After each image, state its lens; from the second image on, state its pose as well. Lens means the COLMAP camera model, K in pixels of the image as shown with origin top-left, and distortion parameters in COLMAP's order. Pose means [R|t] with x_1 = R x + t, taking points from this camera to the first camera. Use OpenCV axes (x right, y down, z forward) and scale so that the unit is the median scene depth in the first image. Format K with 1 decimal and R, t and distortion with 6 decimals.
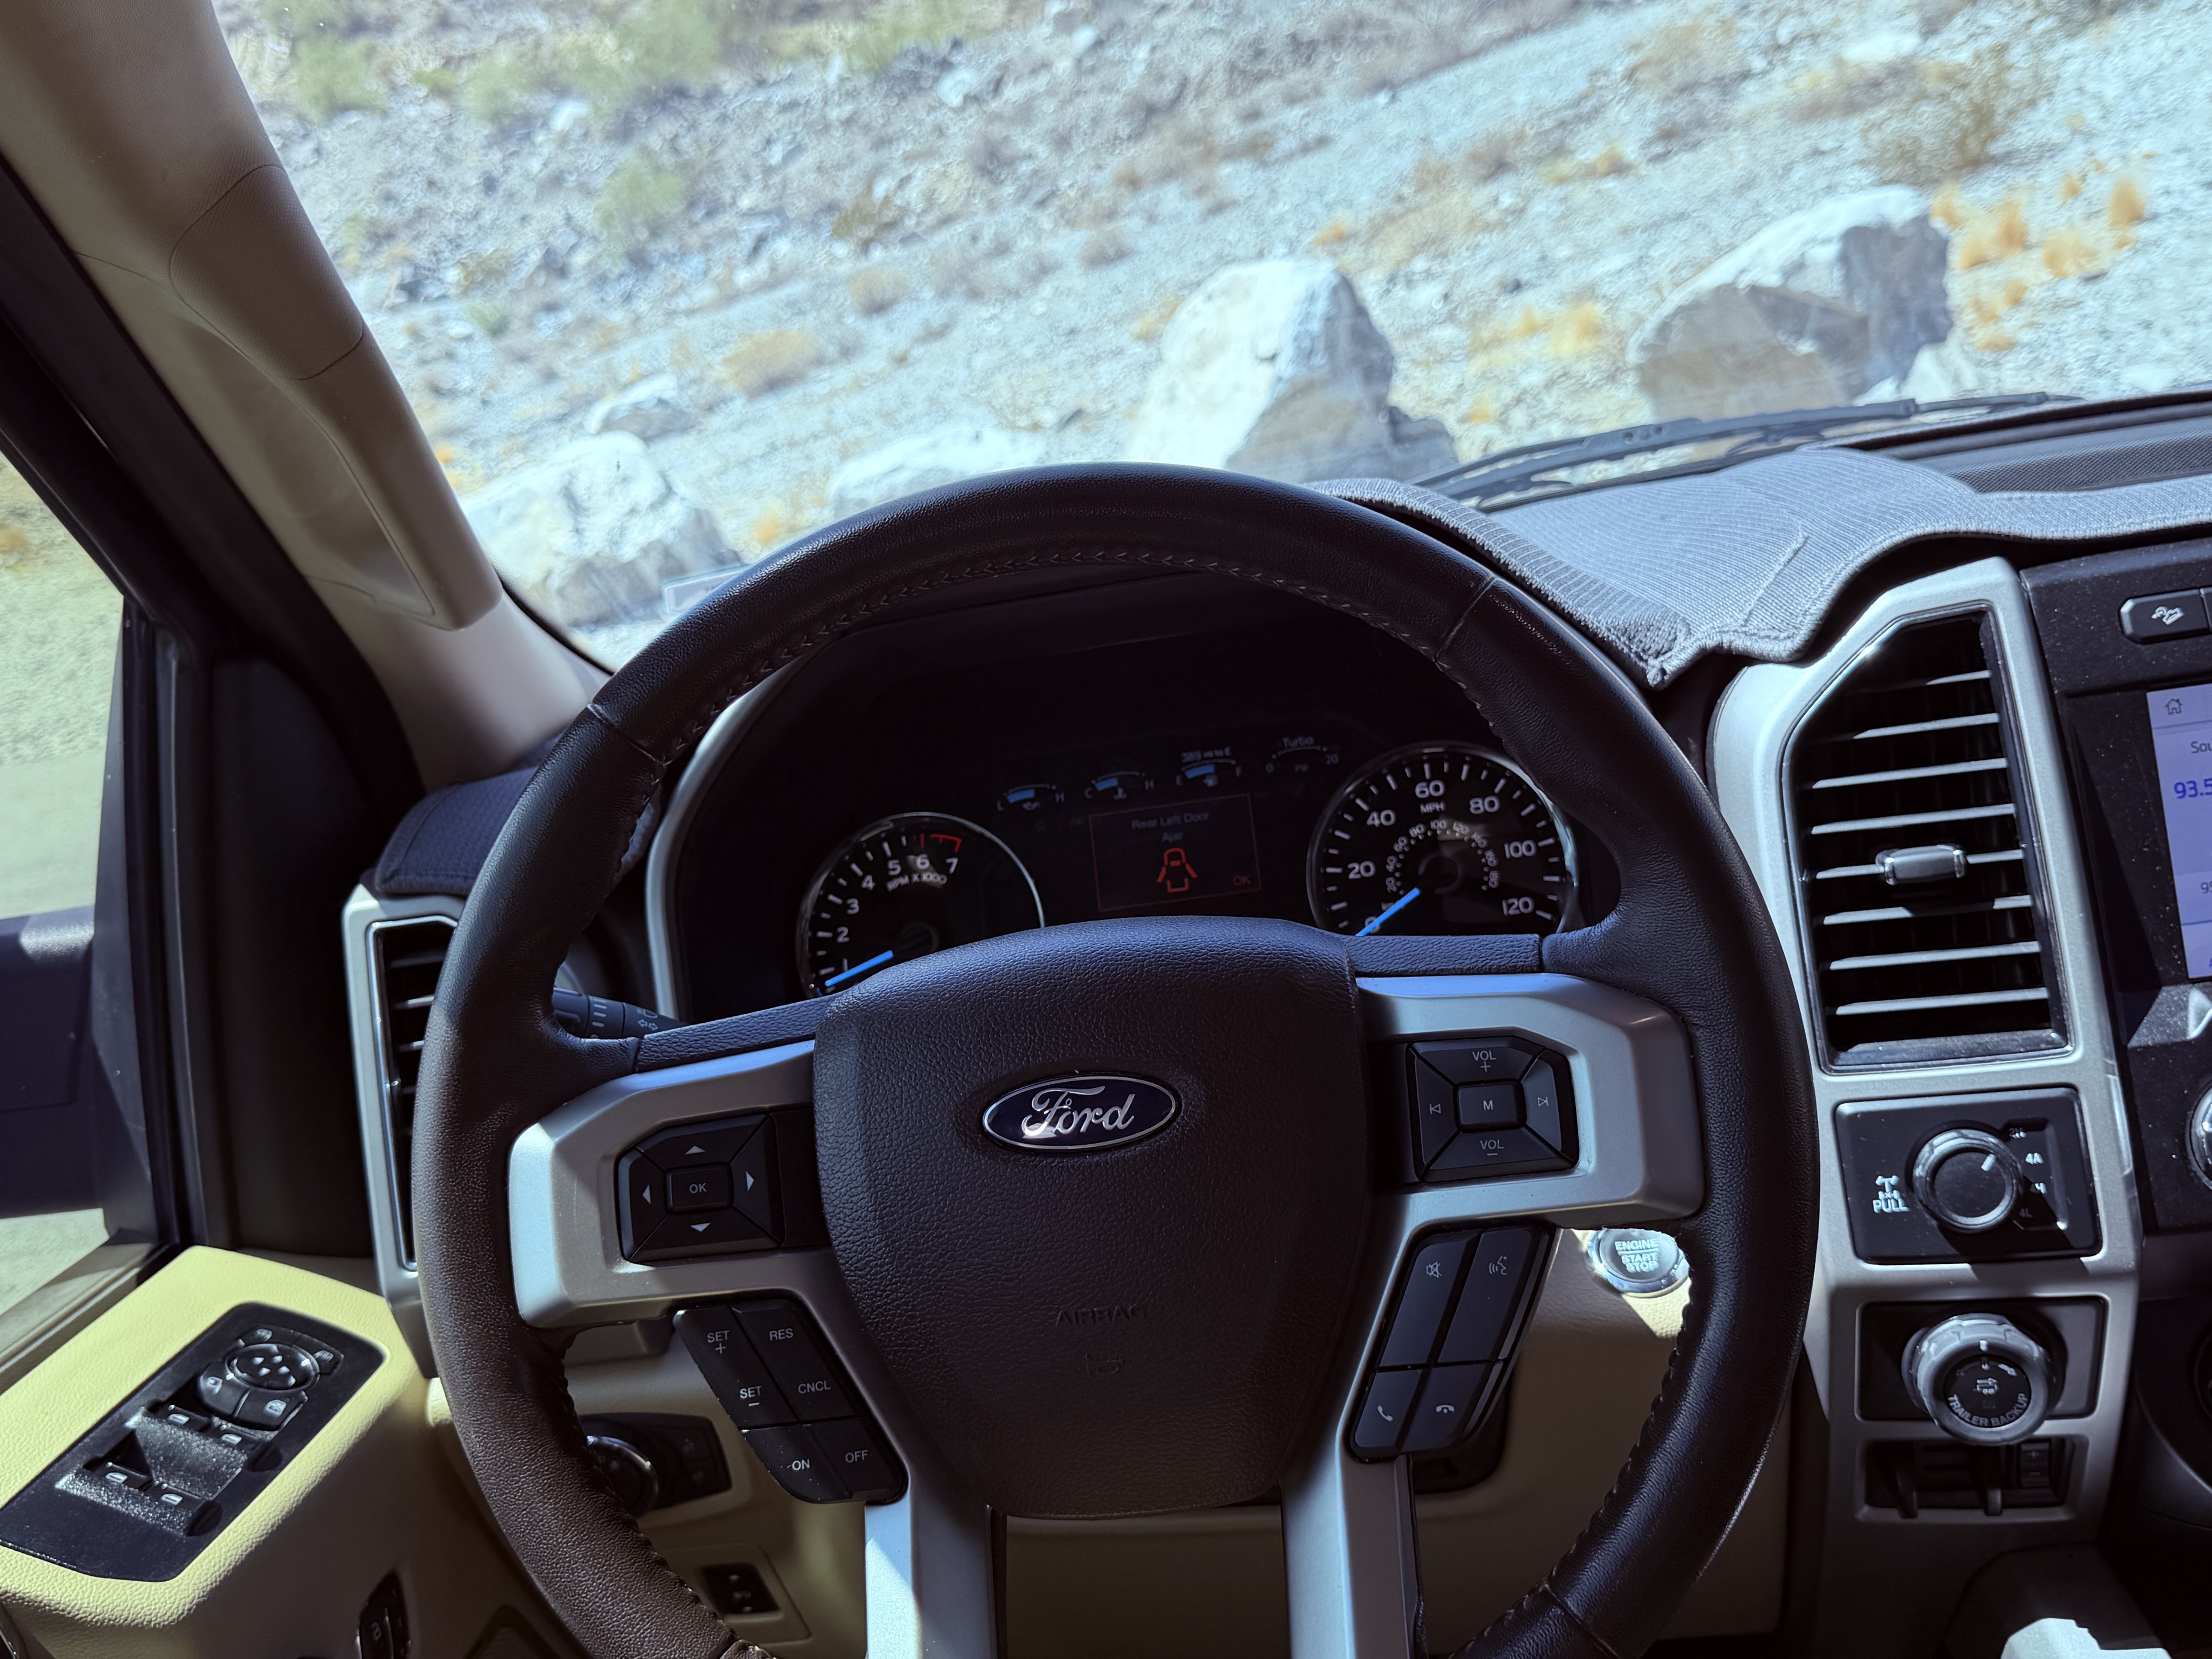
lens RADIAL K [[2139.2, 0, 1115.5], [0, 2139.2, 841.3], [0, 0, 1]] dist [0.028526, 0.000000]
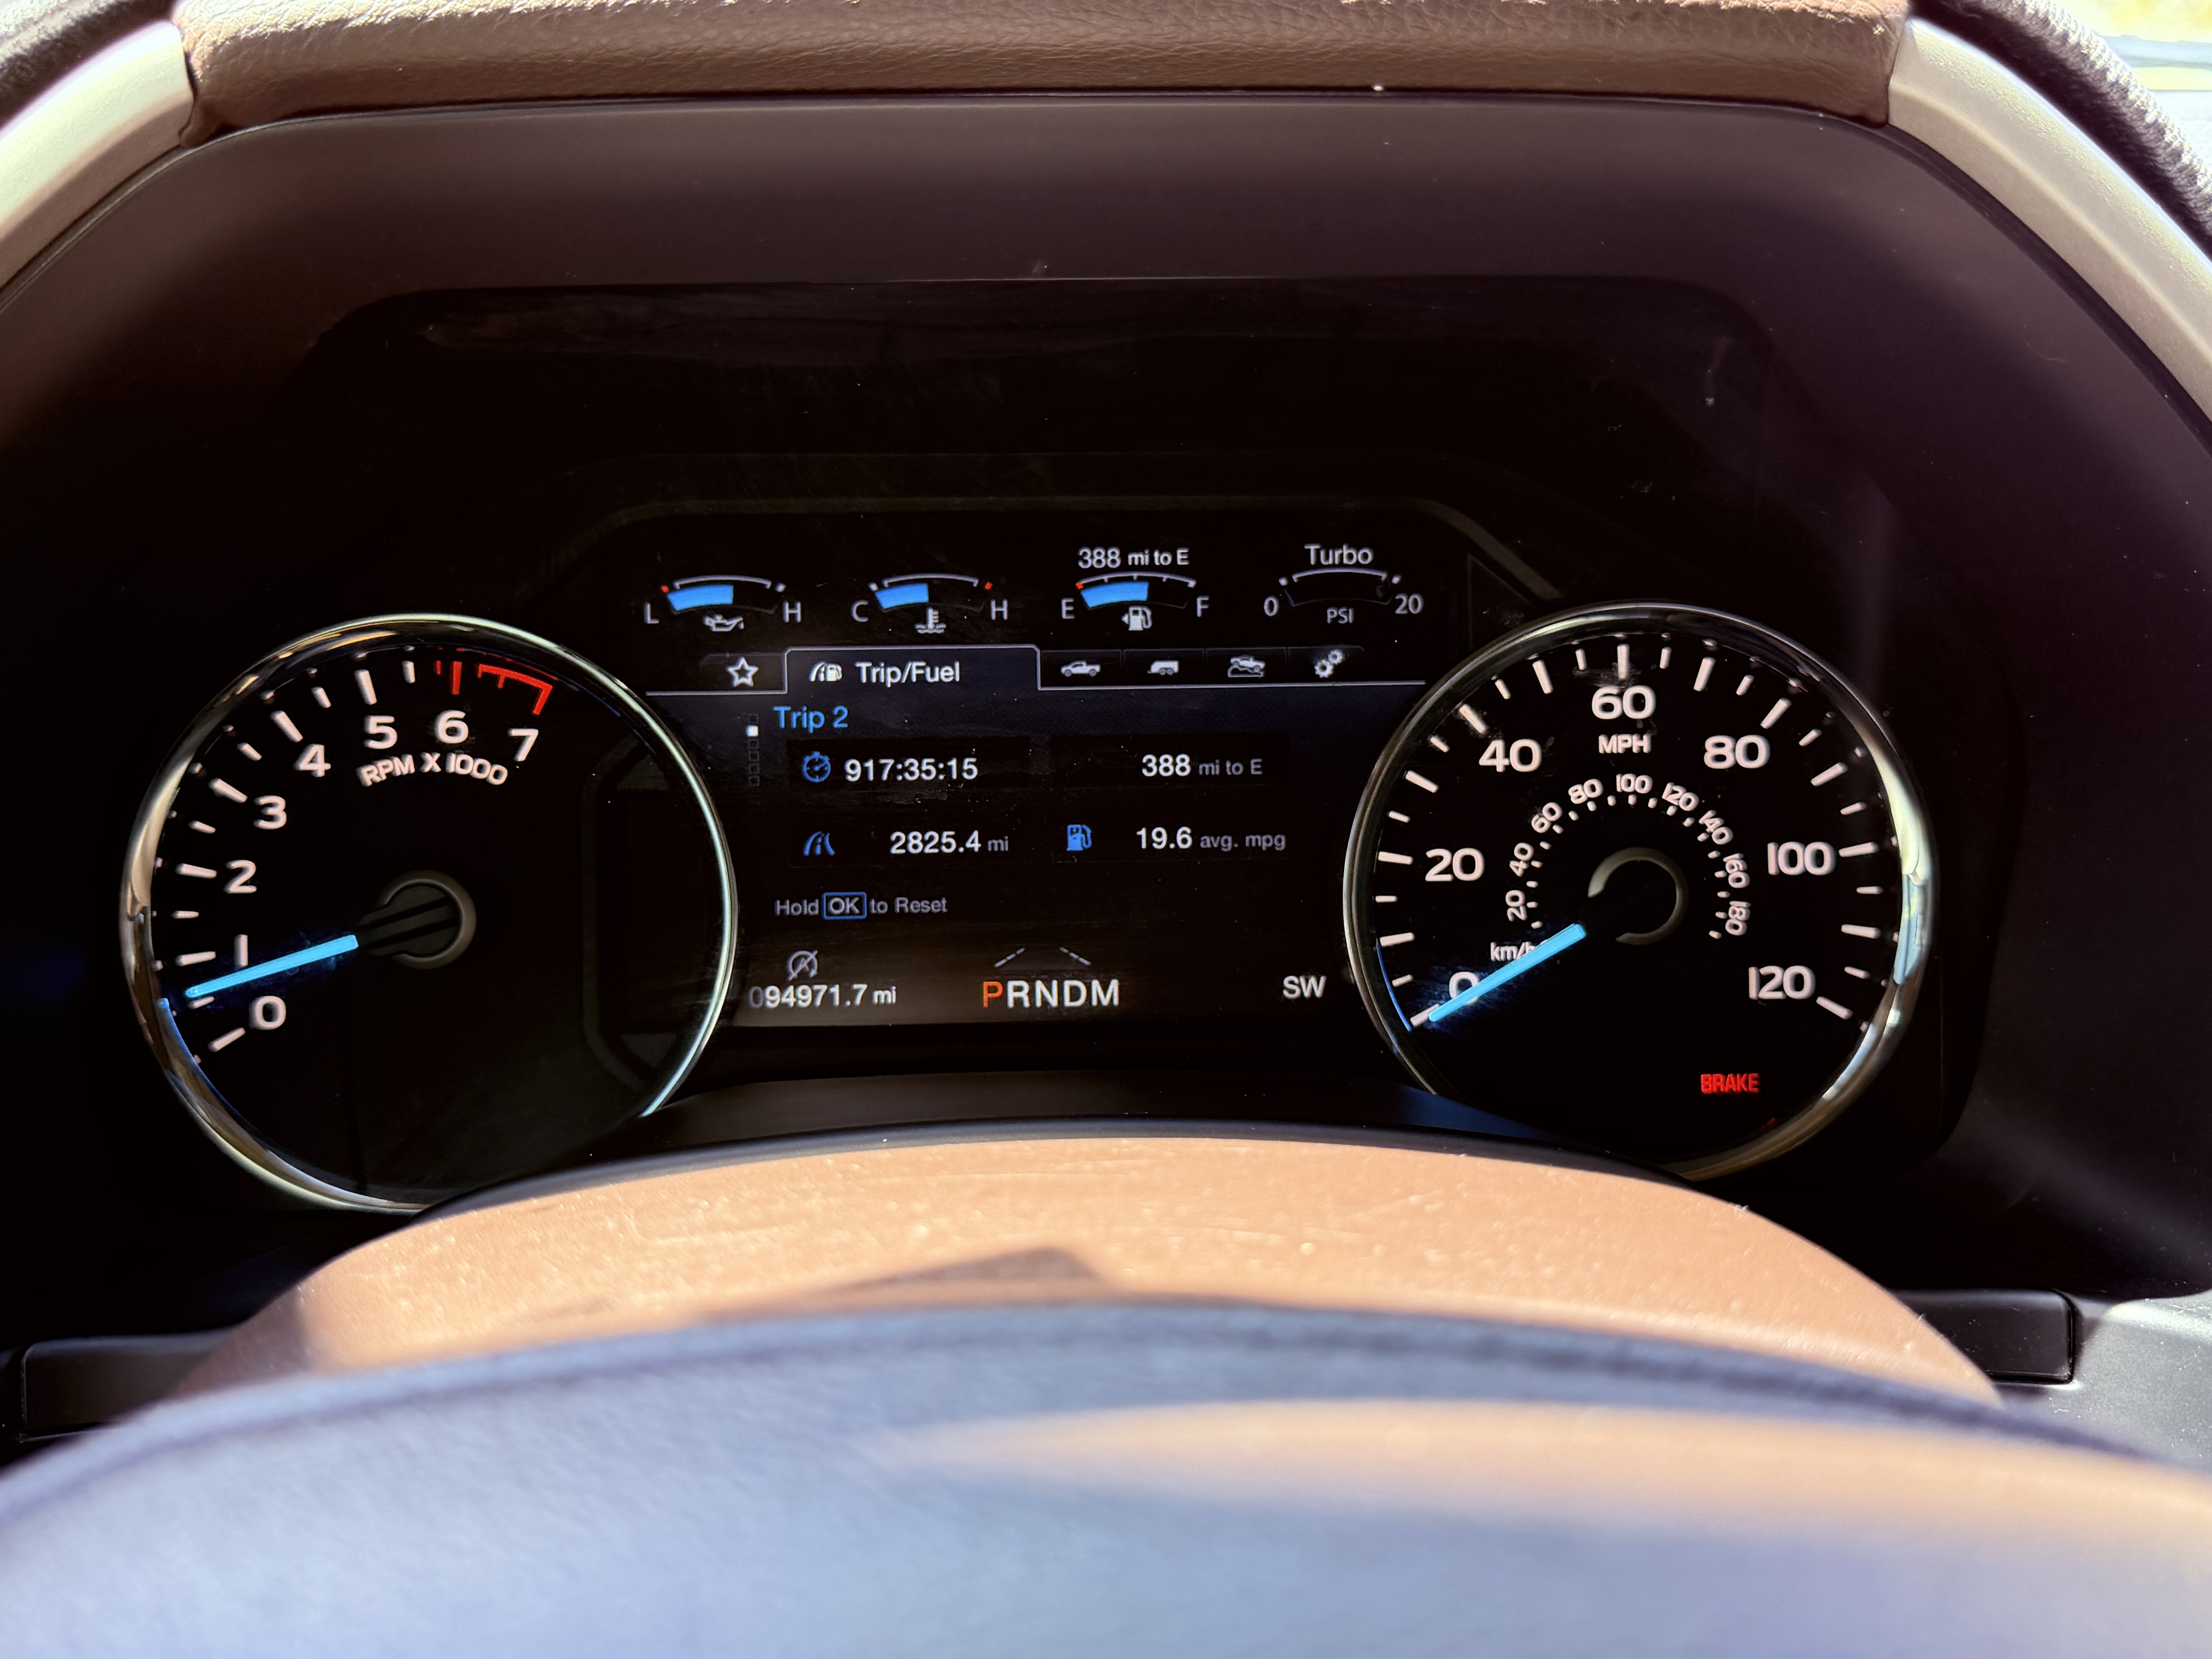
lens RADIAL K [[2139.2, 0, 1183.8], [0, 2139.2, 898.0], [0, 0, 1]] dist [0.028526, 0.000000]
pose [[0.979328, 0.096122, 0.177980, -0.019950], [-0.122509, 0.982001, 0.143754, -0.036451], [-0.160959, -0.162587, 0.973477, 0.553068]]
